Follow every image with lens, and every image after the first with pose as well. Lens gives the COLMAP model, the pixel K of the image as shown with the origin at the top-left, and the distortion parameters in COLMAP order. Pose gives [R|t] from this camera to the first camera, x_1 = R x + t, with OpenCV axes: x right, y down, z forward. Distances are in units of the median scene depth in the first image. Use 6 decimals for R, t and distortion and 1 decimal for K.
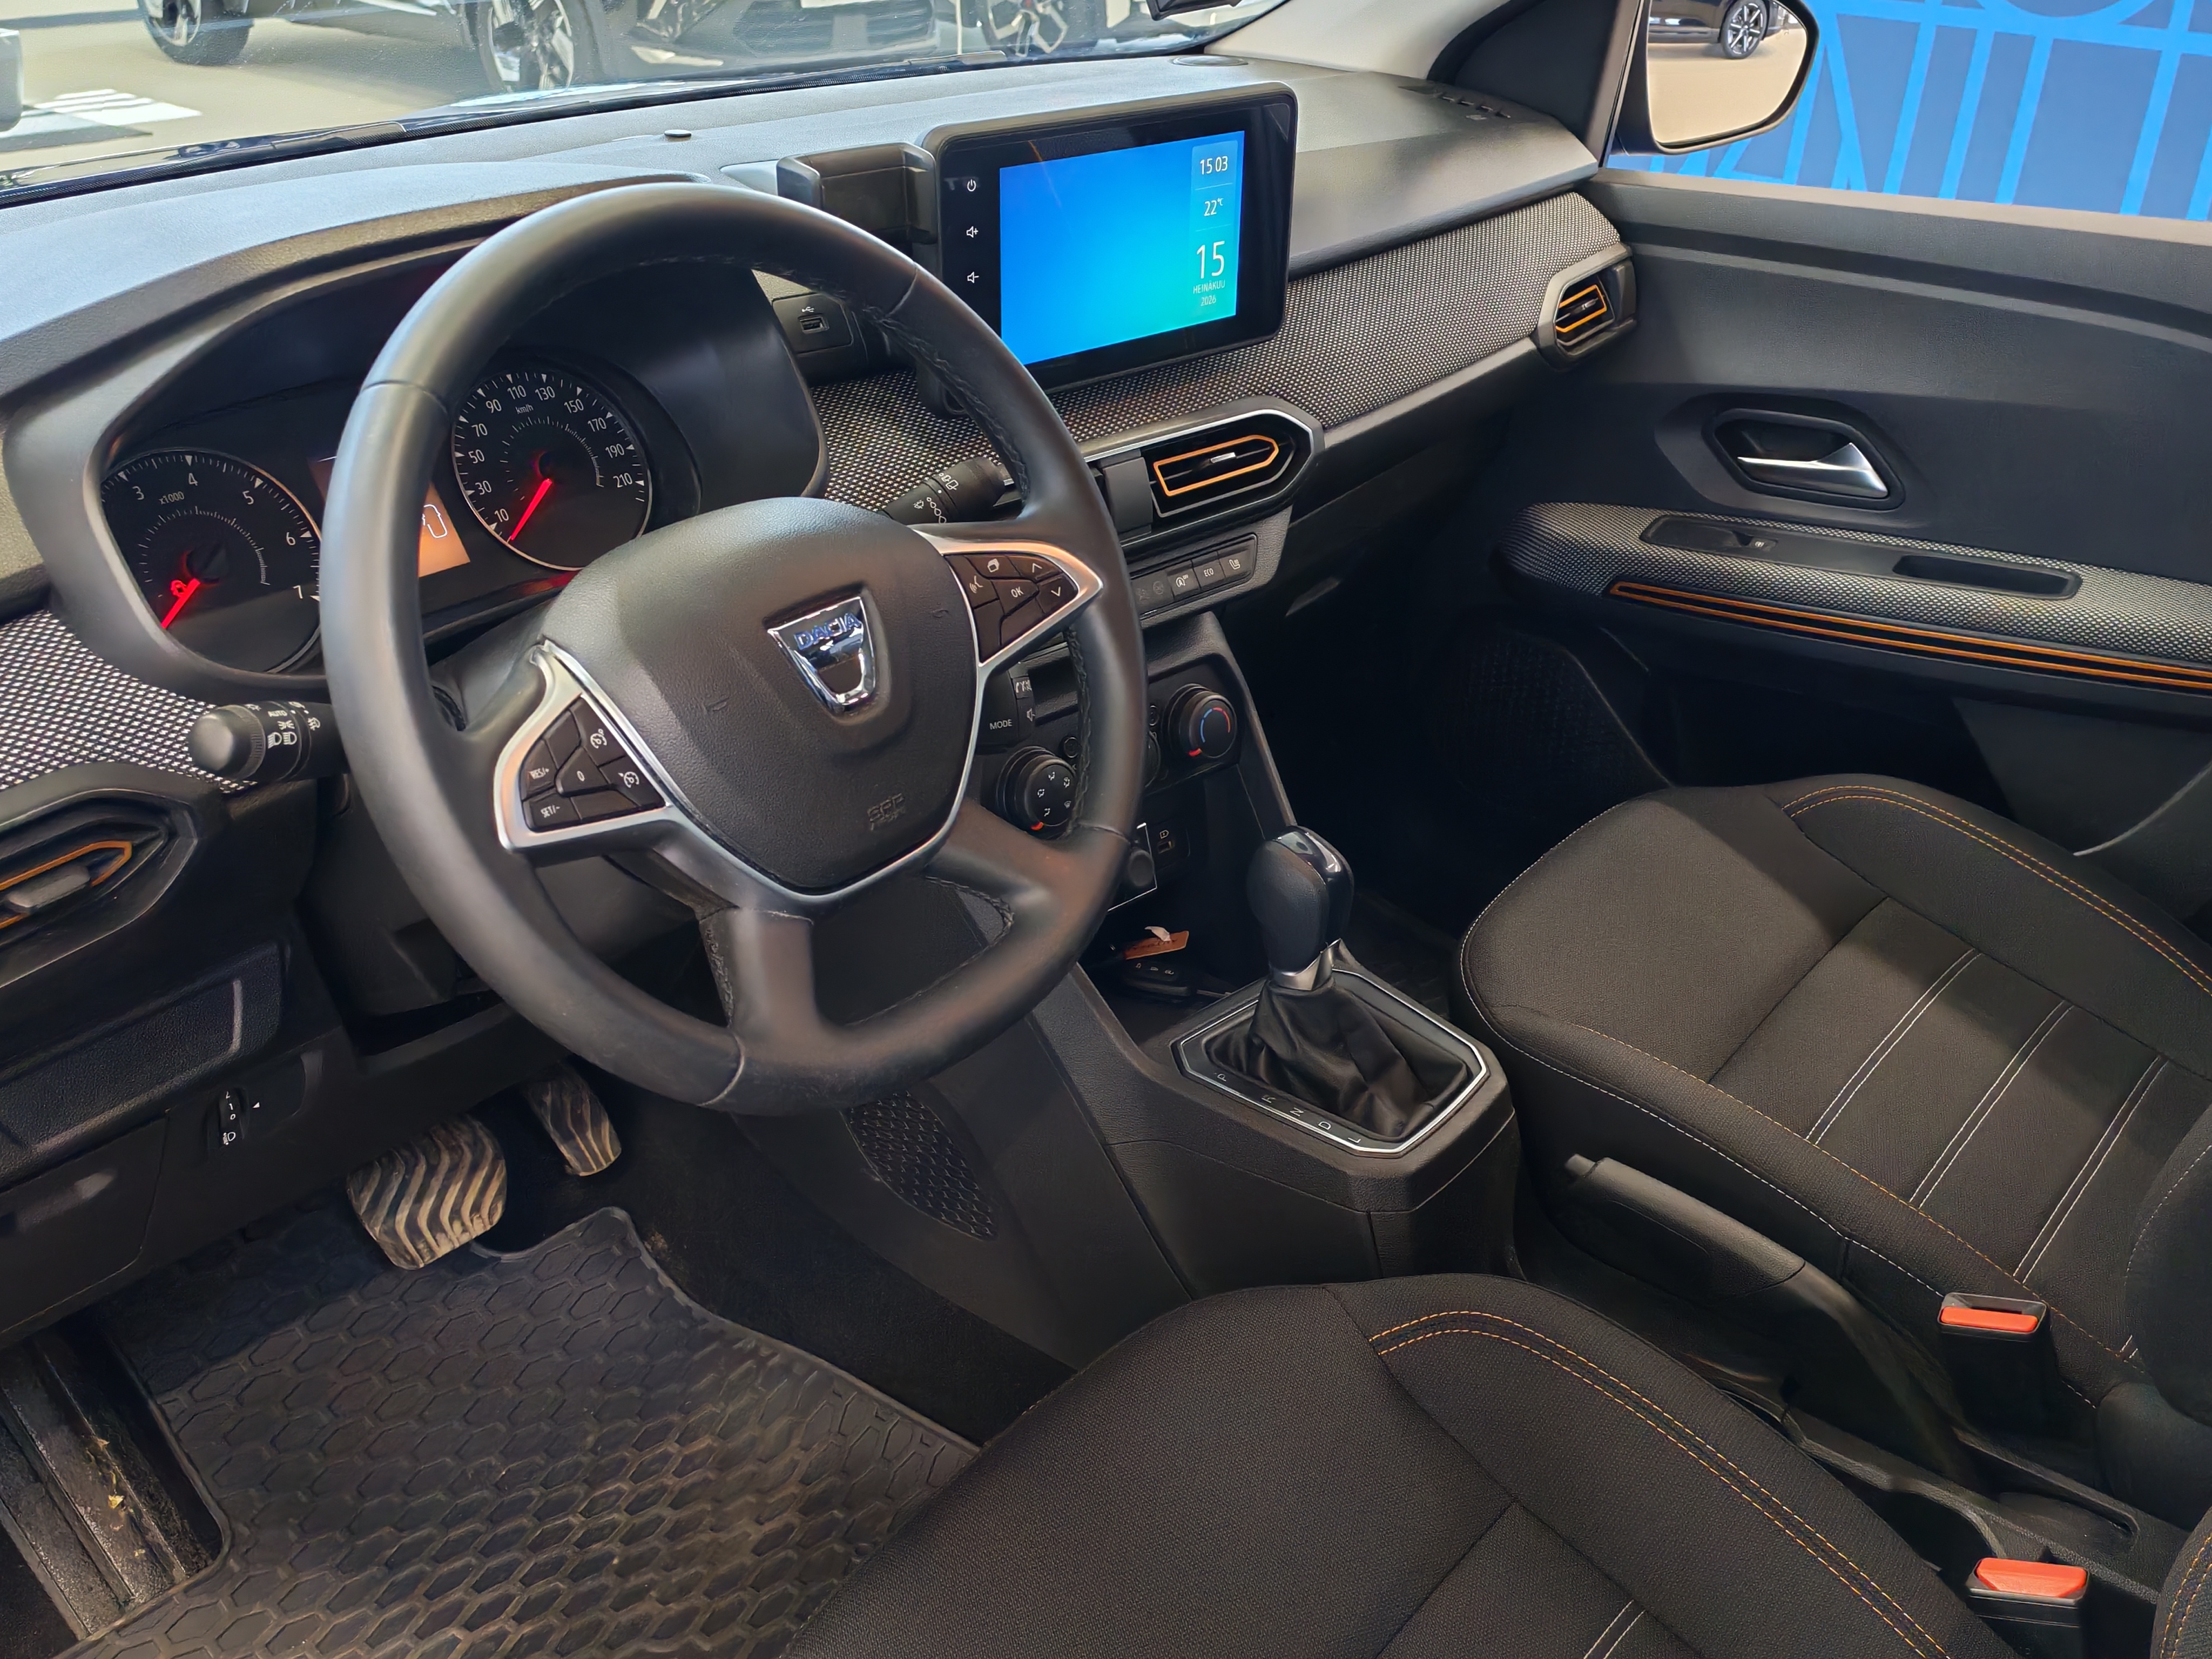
lens RADIAL K [[1984.2, 0, 1105.9], [0, 1984.2, 802.8], [0, 0, 1]] dist [0.133093, -0.238070]
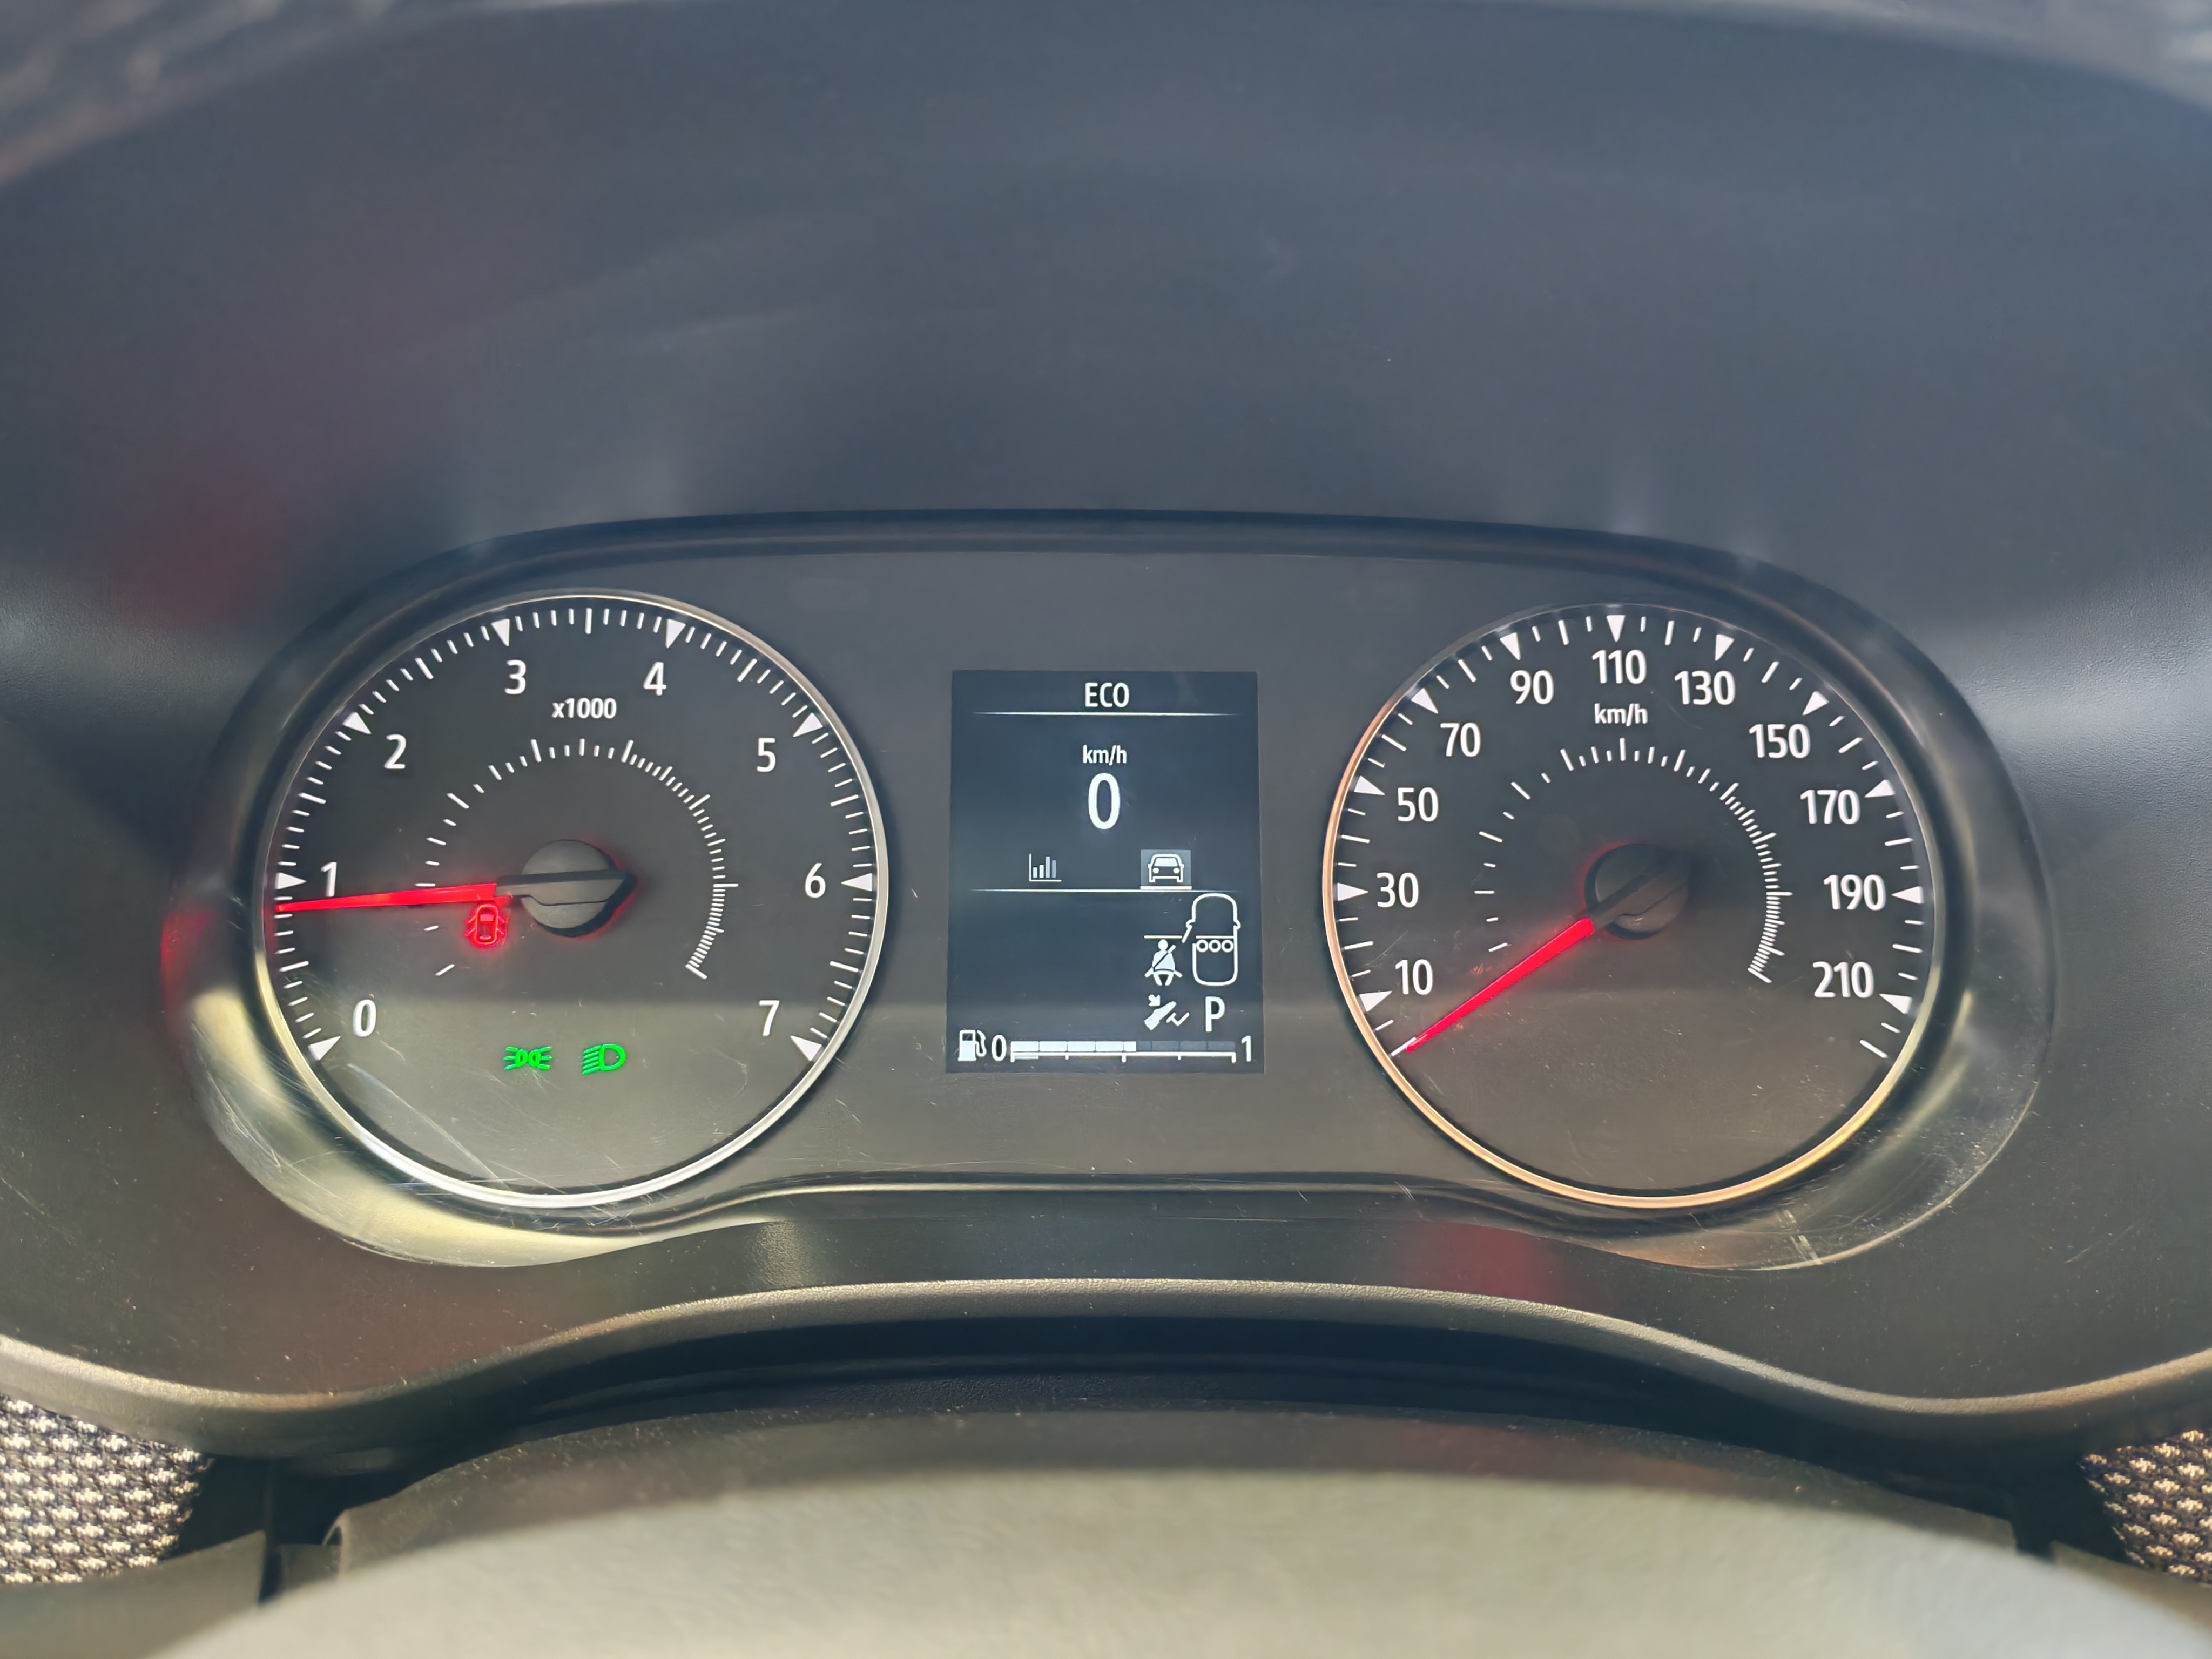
lens RADIAL K [[2020.6, 0, 1089.0], [0, 2020.6, 827.0], [0, 0, 1]] dist [0.121320, -0.270212]
pose [[0.644672, 0.263051, -0.717776, -0.068682], [-0.357526, 0.933666, 0.021058, -0.120100], [0.675702, 0.243049, 0.695956, 0.548090]]
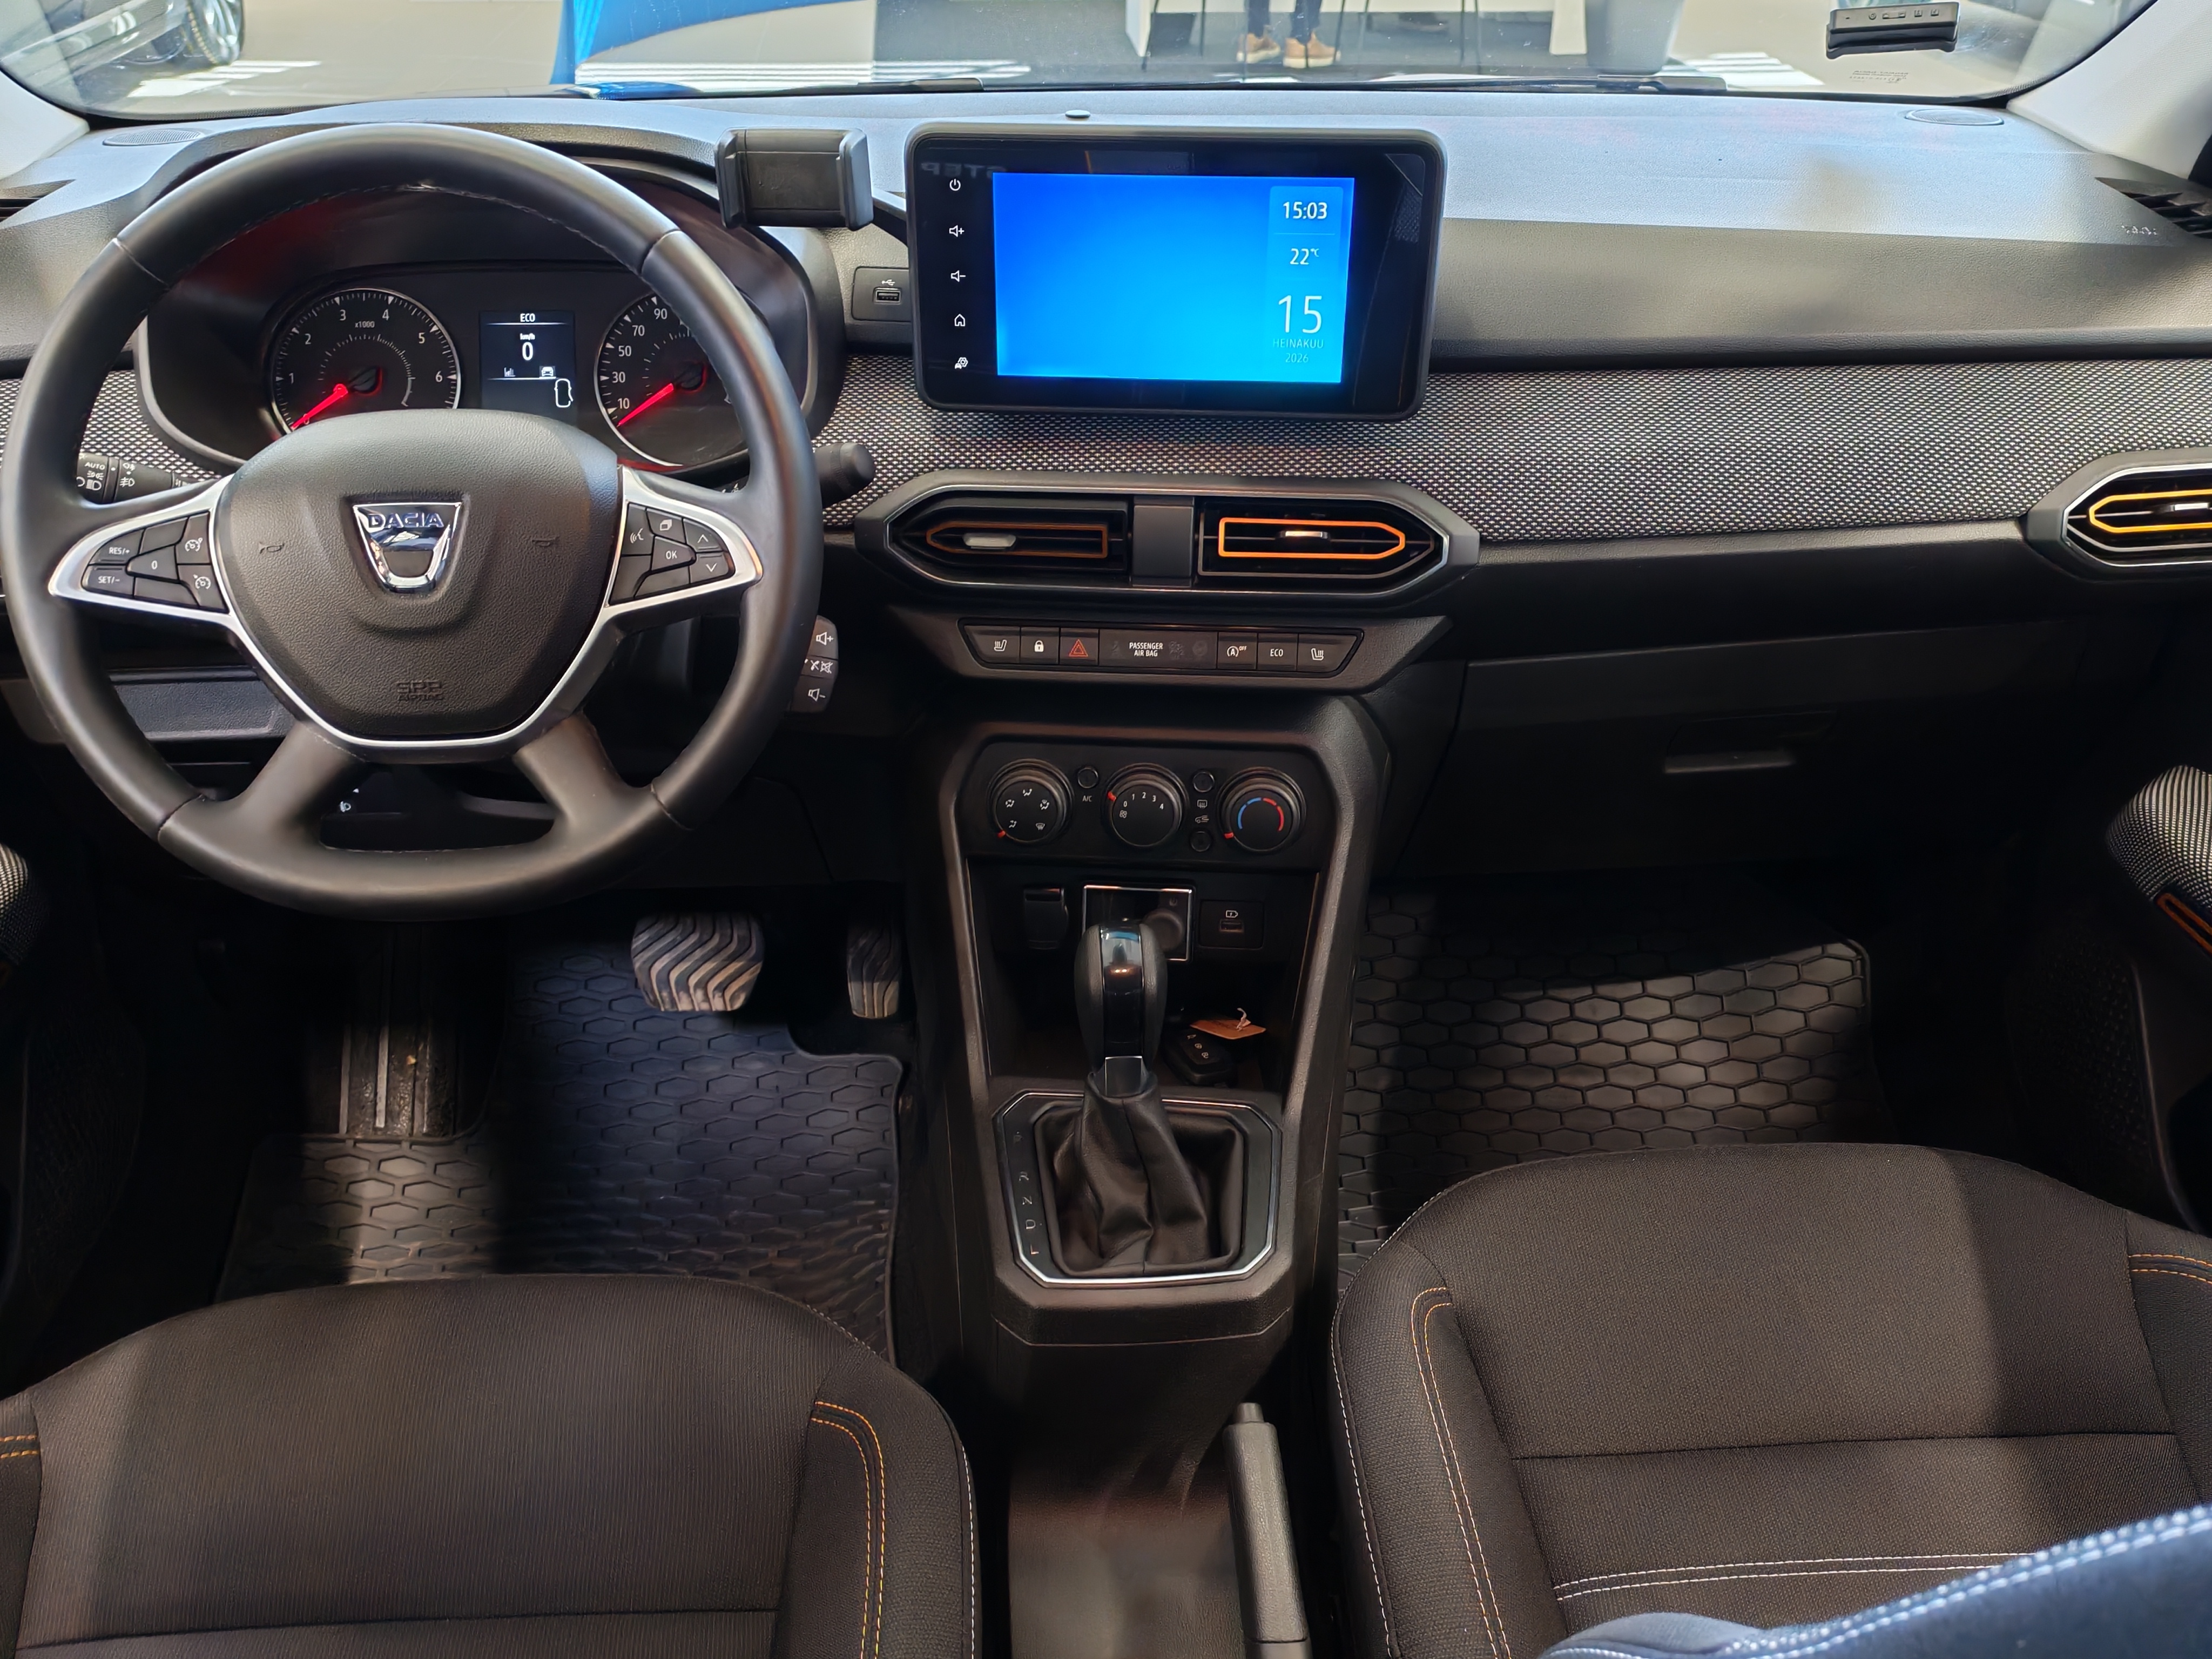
lens RADIAL K [[1975.2, 0, 1085.9], [0, 1975.2, 854.3], [0, 0, 1]] dist [0.142203, -0.261374]
pose [[0.674258, 0.356222, -0.646902, 0.576235], [-0.334550, 0.928269, 0.162461, -0.139024], [0.658371, 0.106880, 0.745067, 0.254375]]
